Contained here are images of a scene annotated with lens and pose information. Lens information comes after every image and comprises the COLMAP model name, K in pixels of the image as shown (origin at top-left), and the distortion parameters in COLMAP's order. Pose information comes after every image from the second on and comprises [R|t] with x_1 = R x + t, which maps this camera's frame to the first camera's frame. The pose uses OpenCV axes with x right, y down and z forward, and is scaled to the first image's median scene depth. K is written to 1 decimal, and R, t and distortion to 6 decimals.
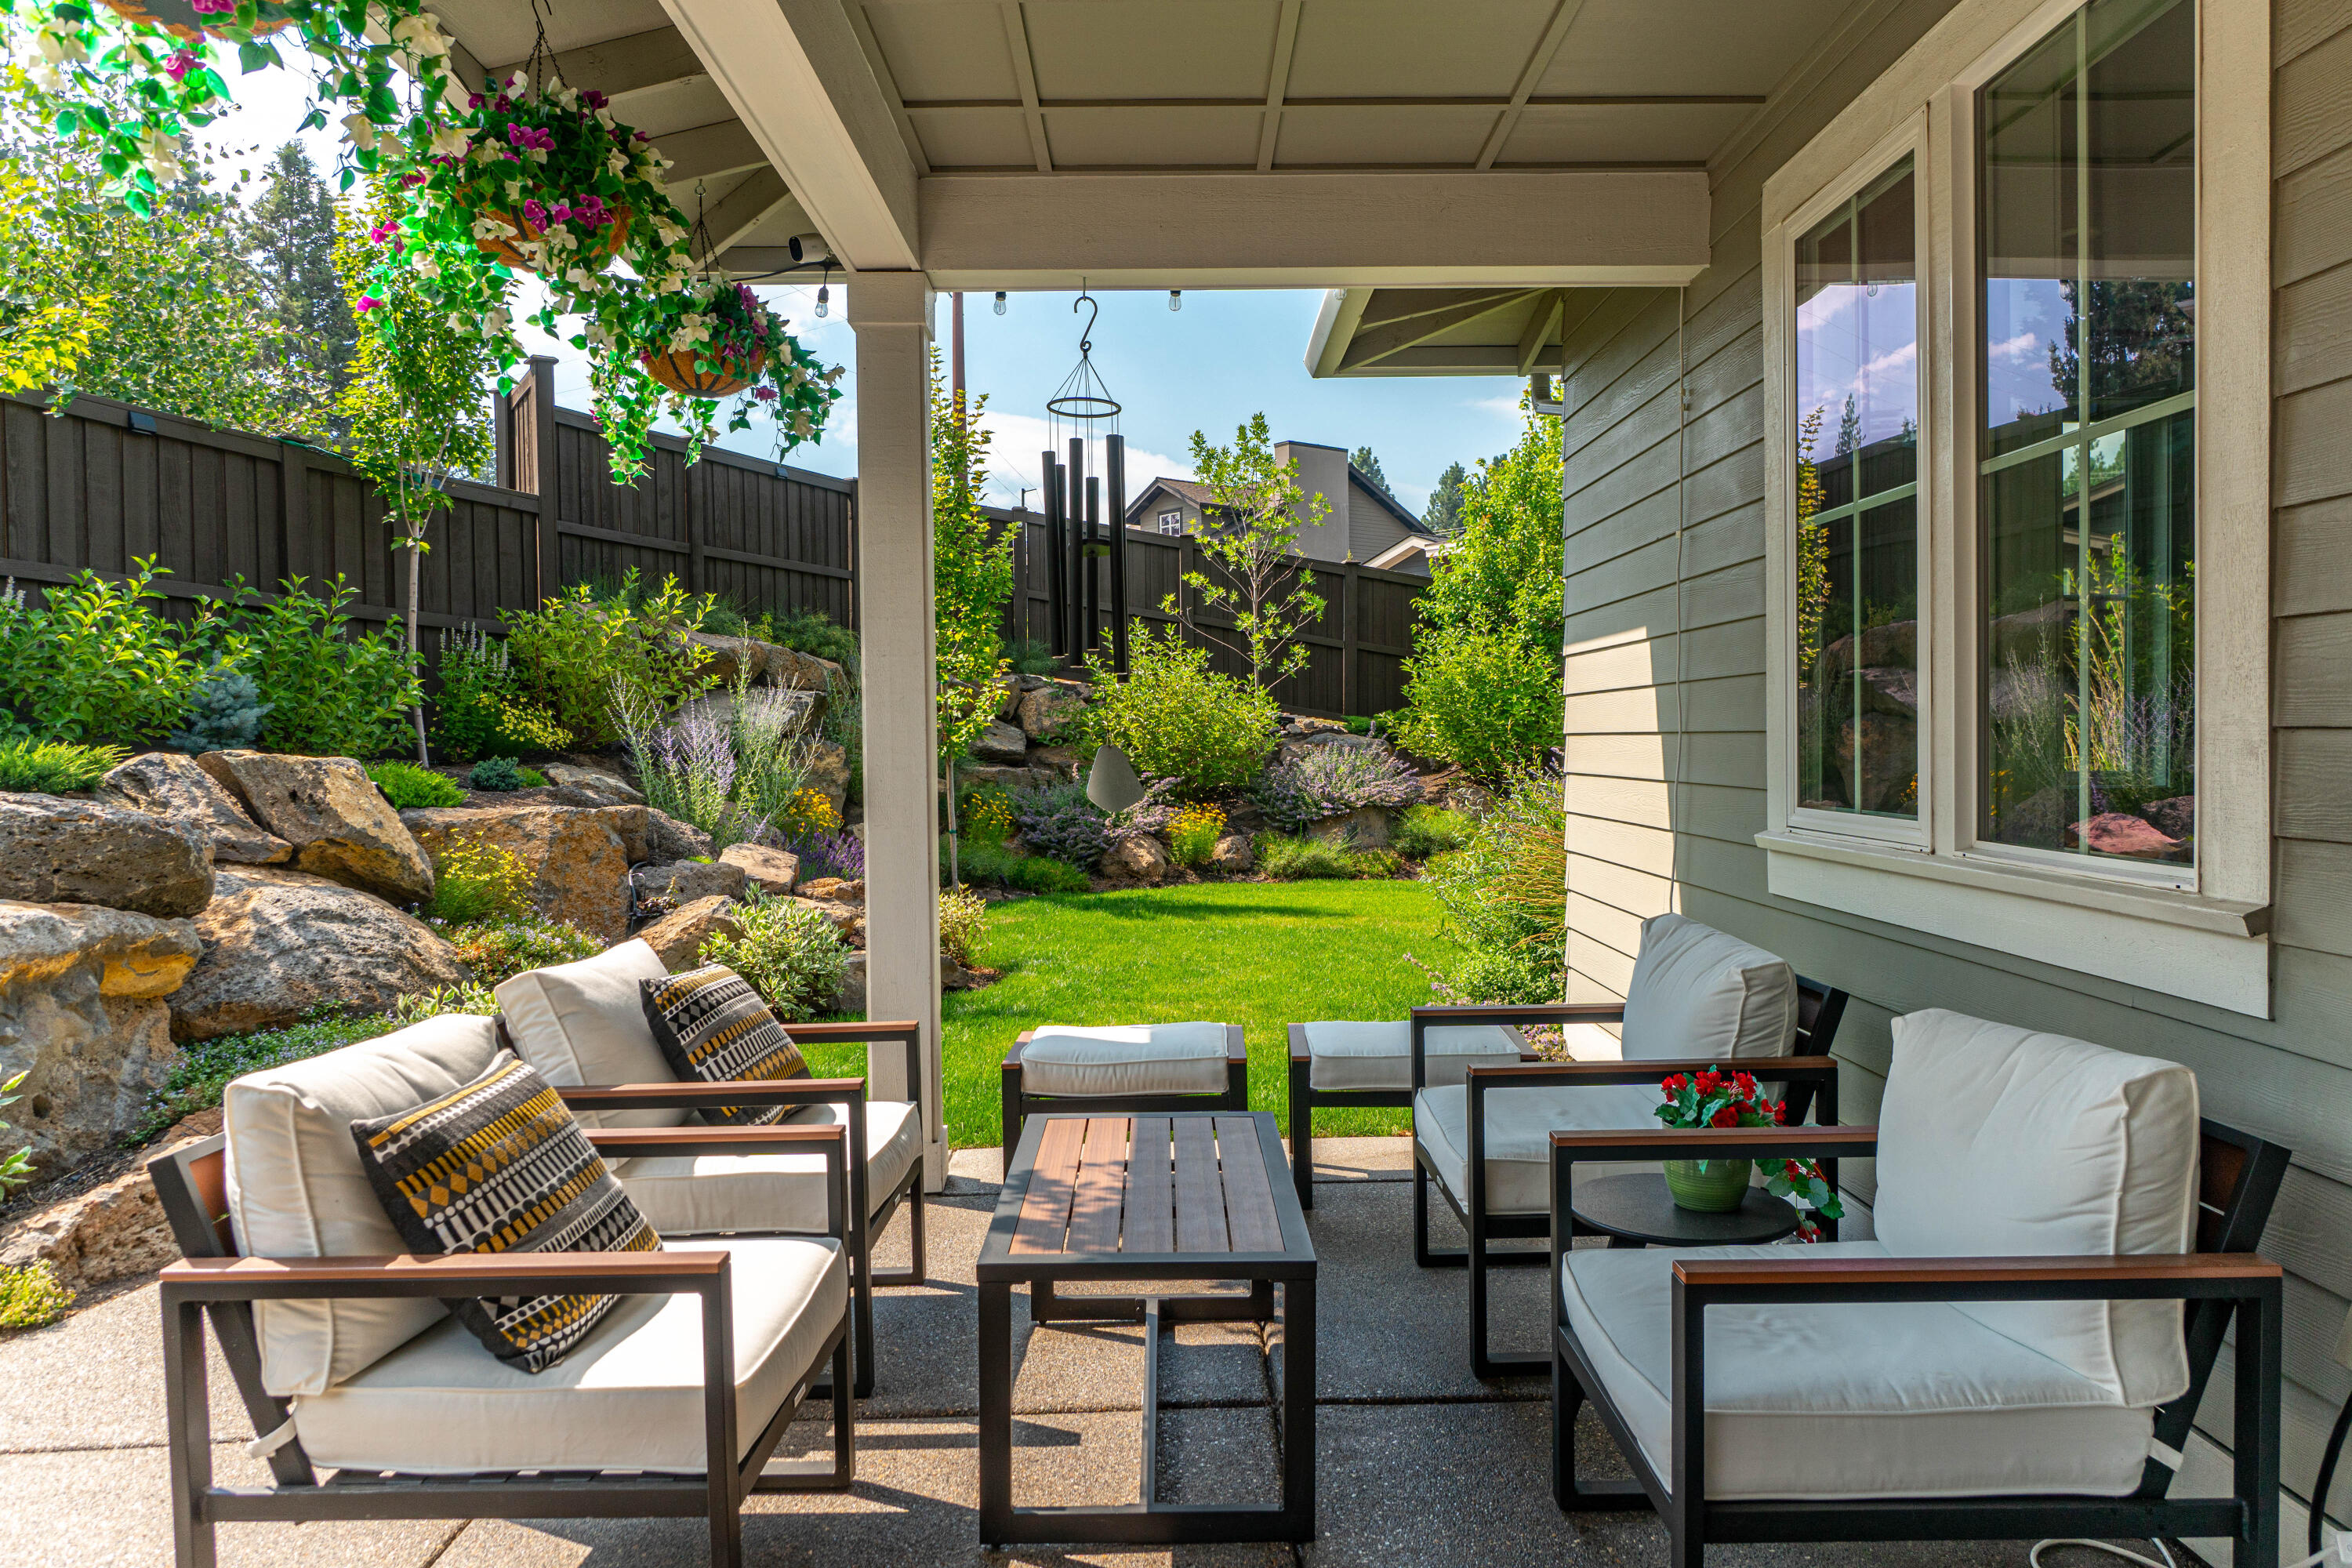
lens RADIAL K [[1614.4, 0, 1203.3], [0, 1614.4, 781.5], [0, 0, 1]] dist [0.004282, -0.004755]
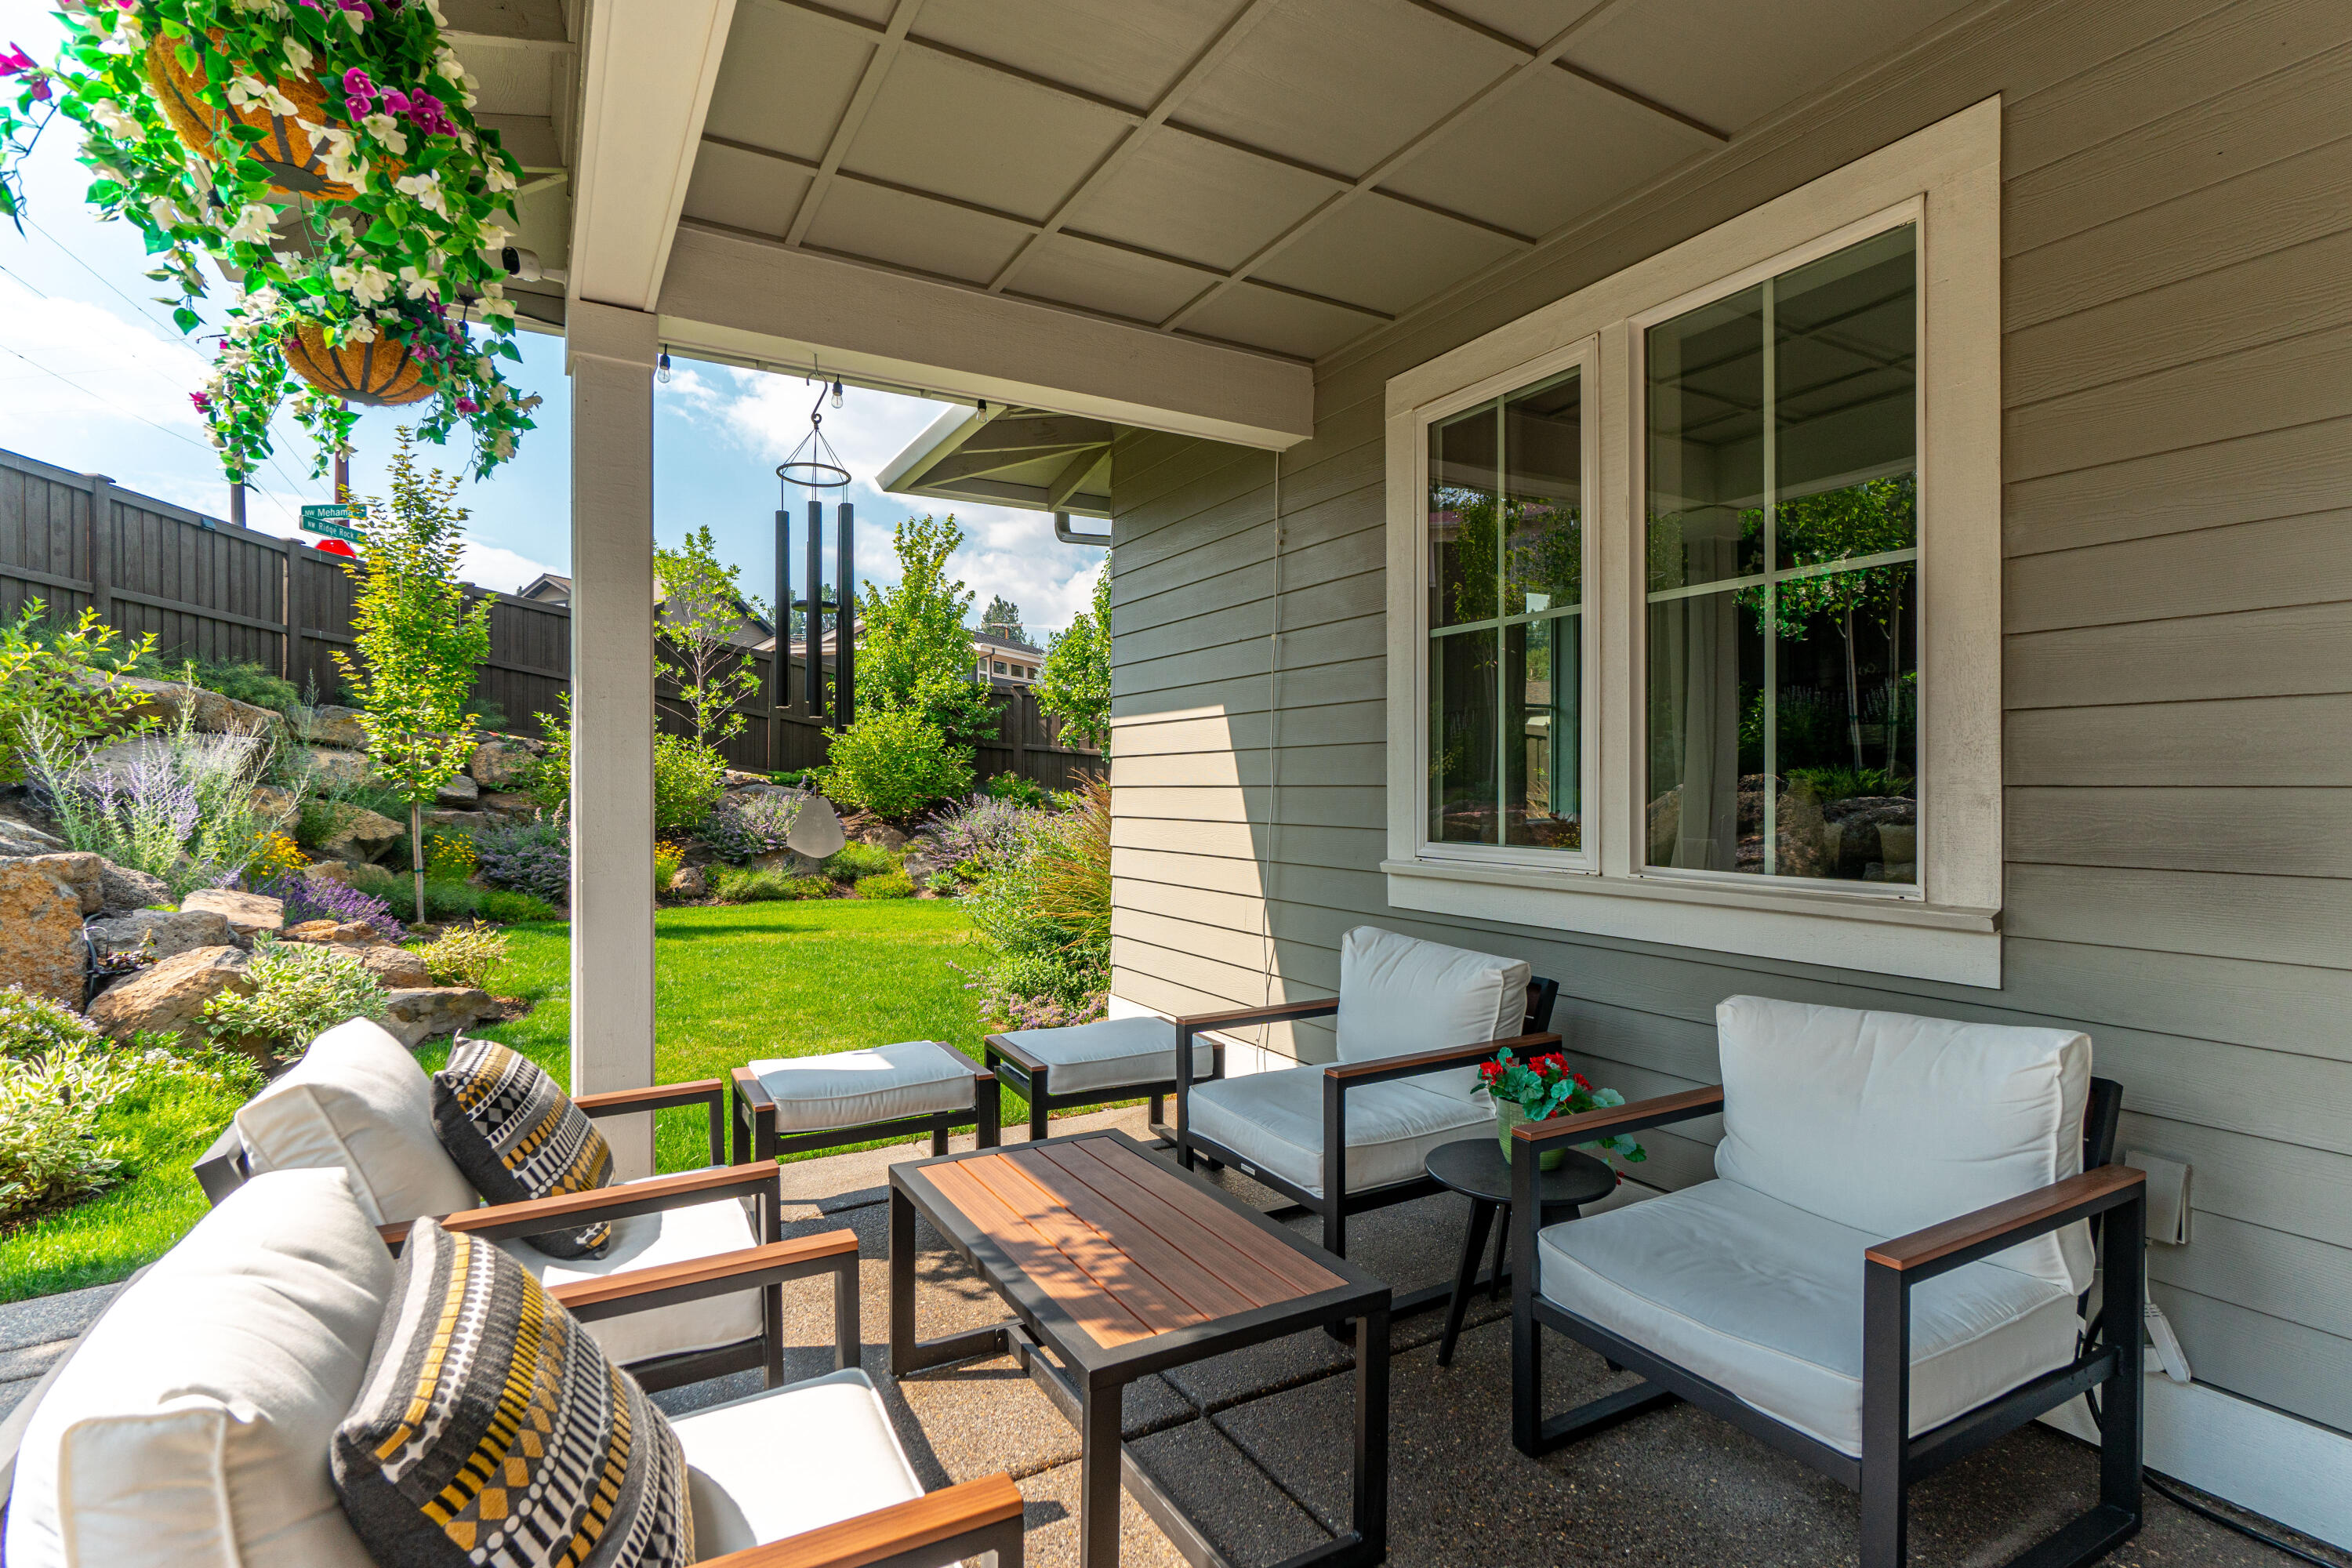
lens RADIAL K [[1129.4, 0, 1214.0], [0, 1129.4, 789.2], [0, 0, 1]] dist [-0.003234, -0.000640]
pose [[0.867165, 0.010270, 0.497915, -0.124637], [0.003893, 0.999617, -0.027399, -0.001459], [-0.498006, 0.025698, 0.866793, 0.132693]]
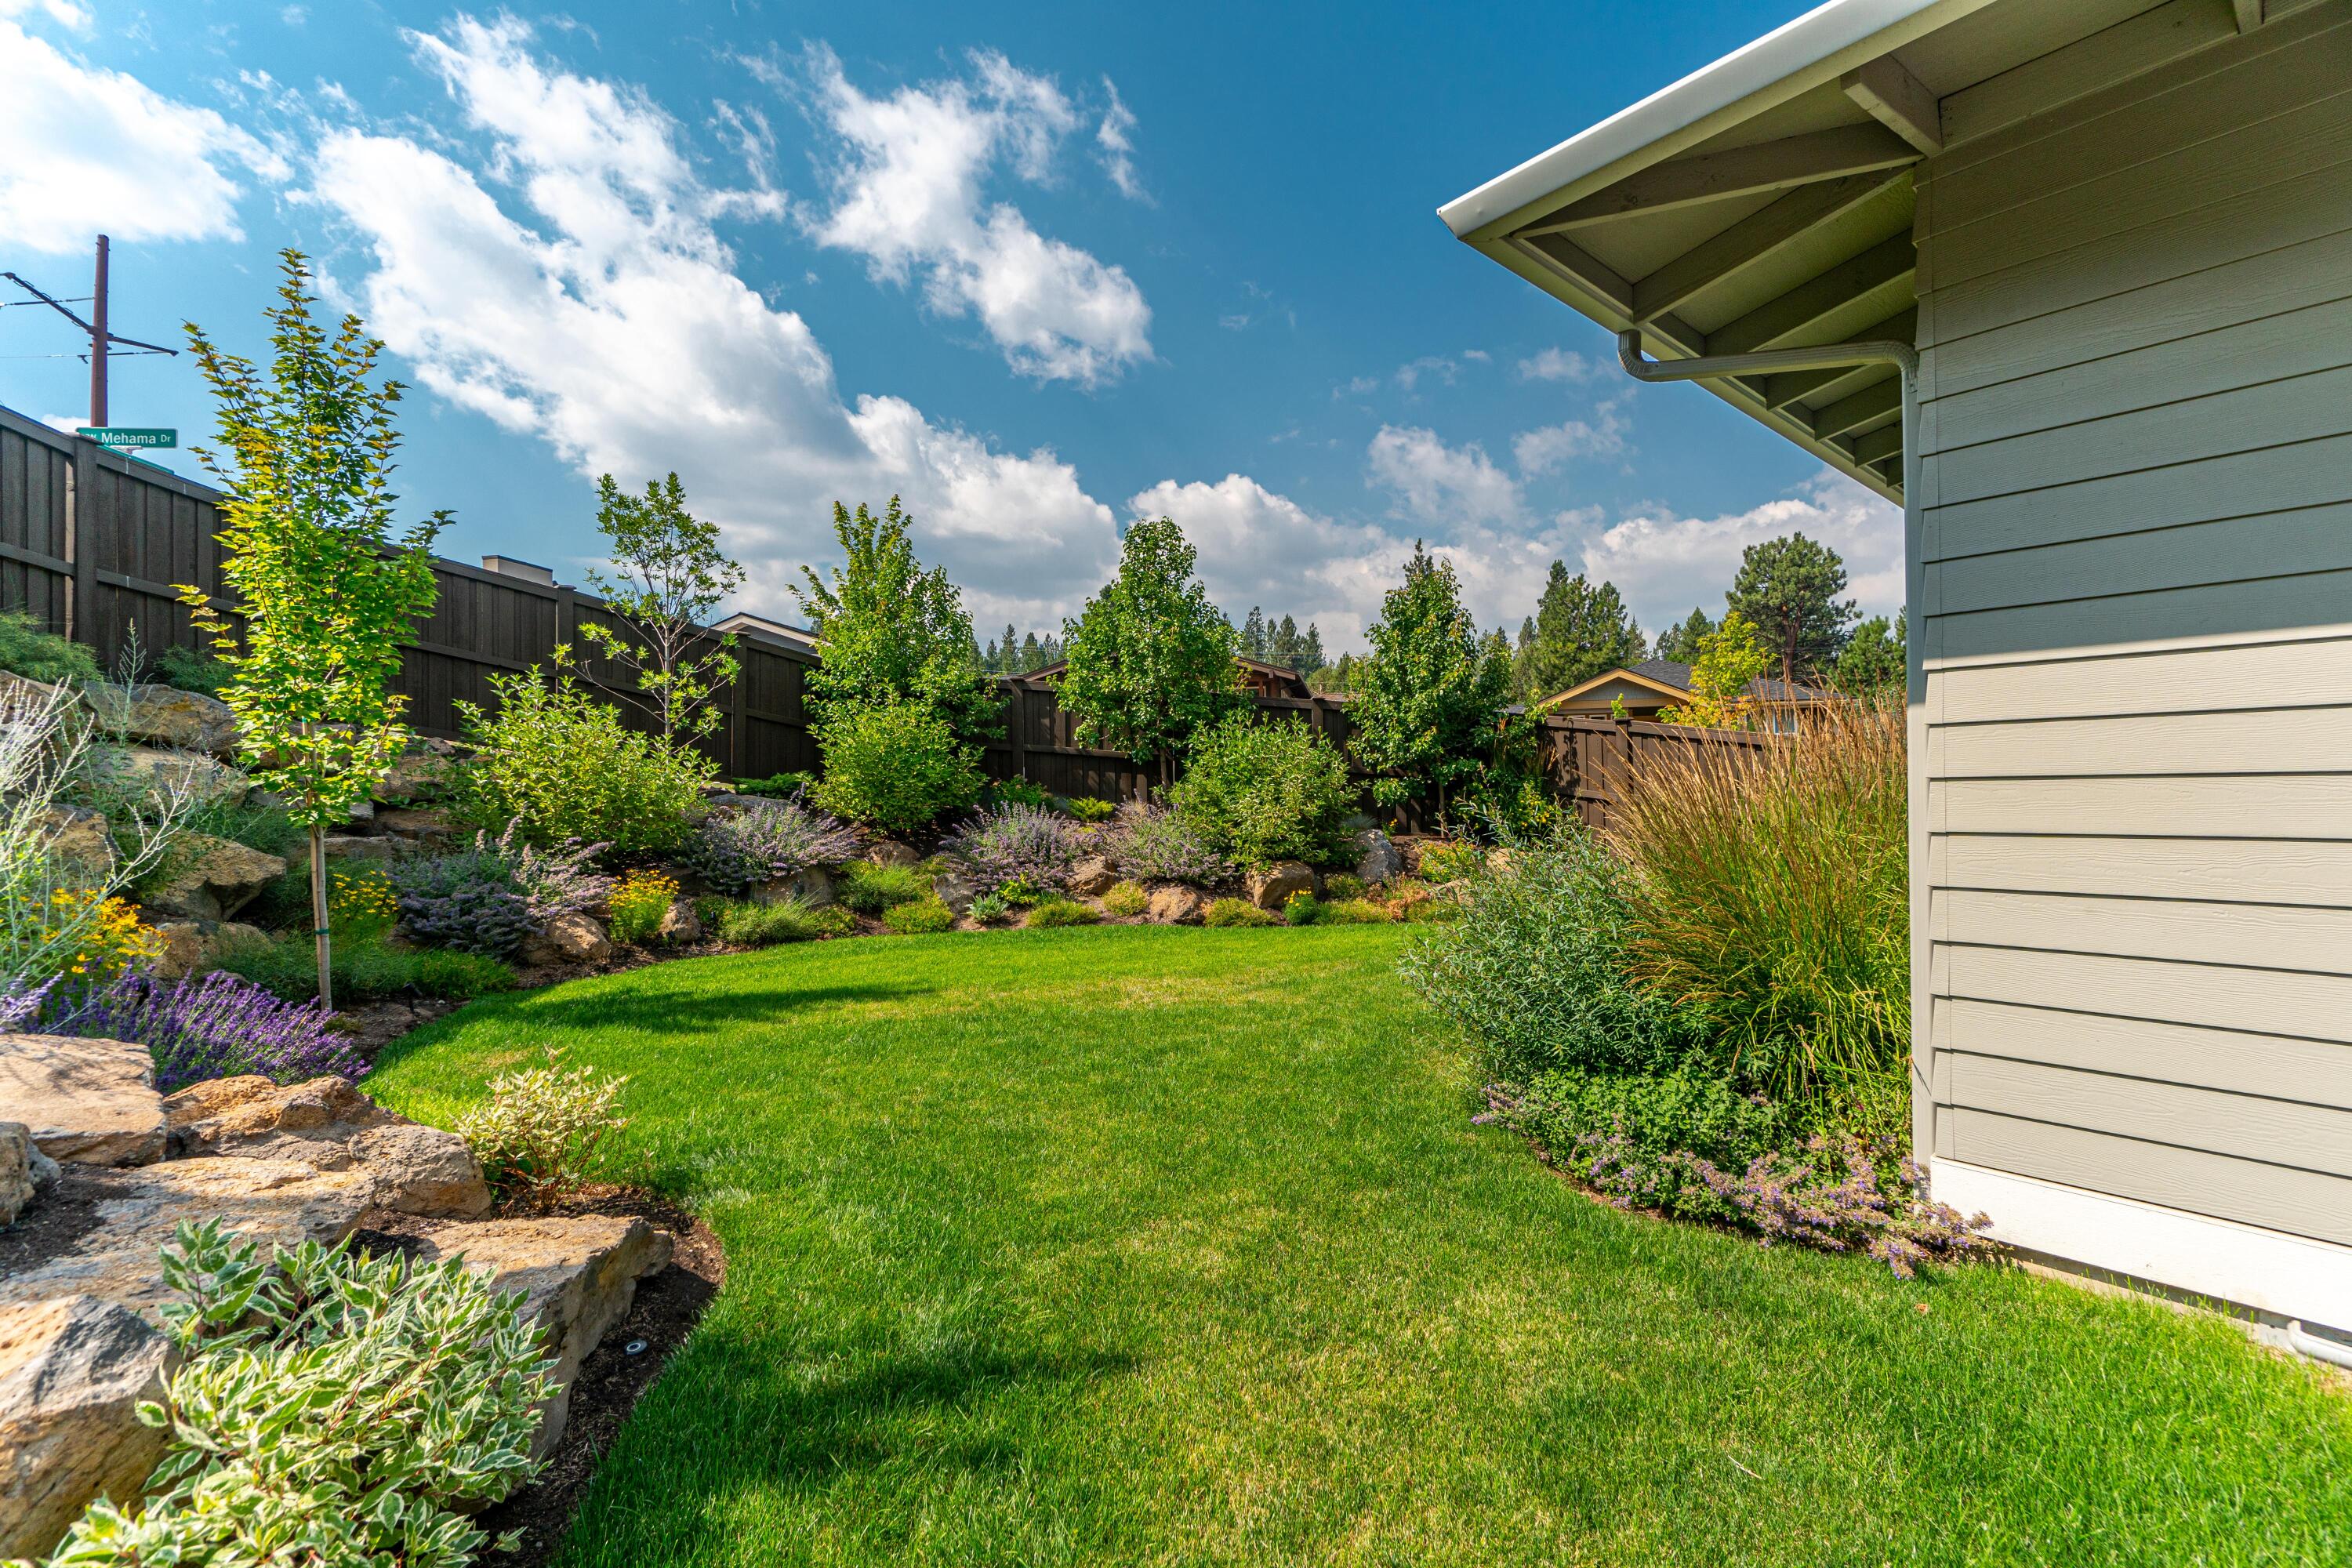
lens RADIAL K [[1018.3, 0, 1178.9], [0, 1018.3, 781.3], [0, 0, 1]] dist [-0.003053, 0.001780]
pose [[0.773584, 0.006758, 0.633658, -0.263132], [0.022636, 0.999010, -0.038289, -0.016006], [-0.633290, 0.043963, 0.772665, 0.737616]]
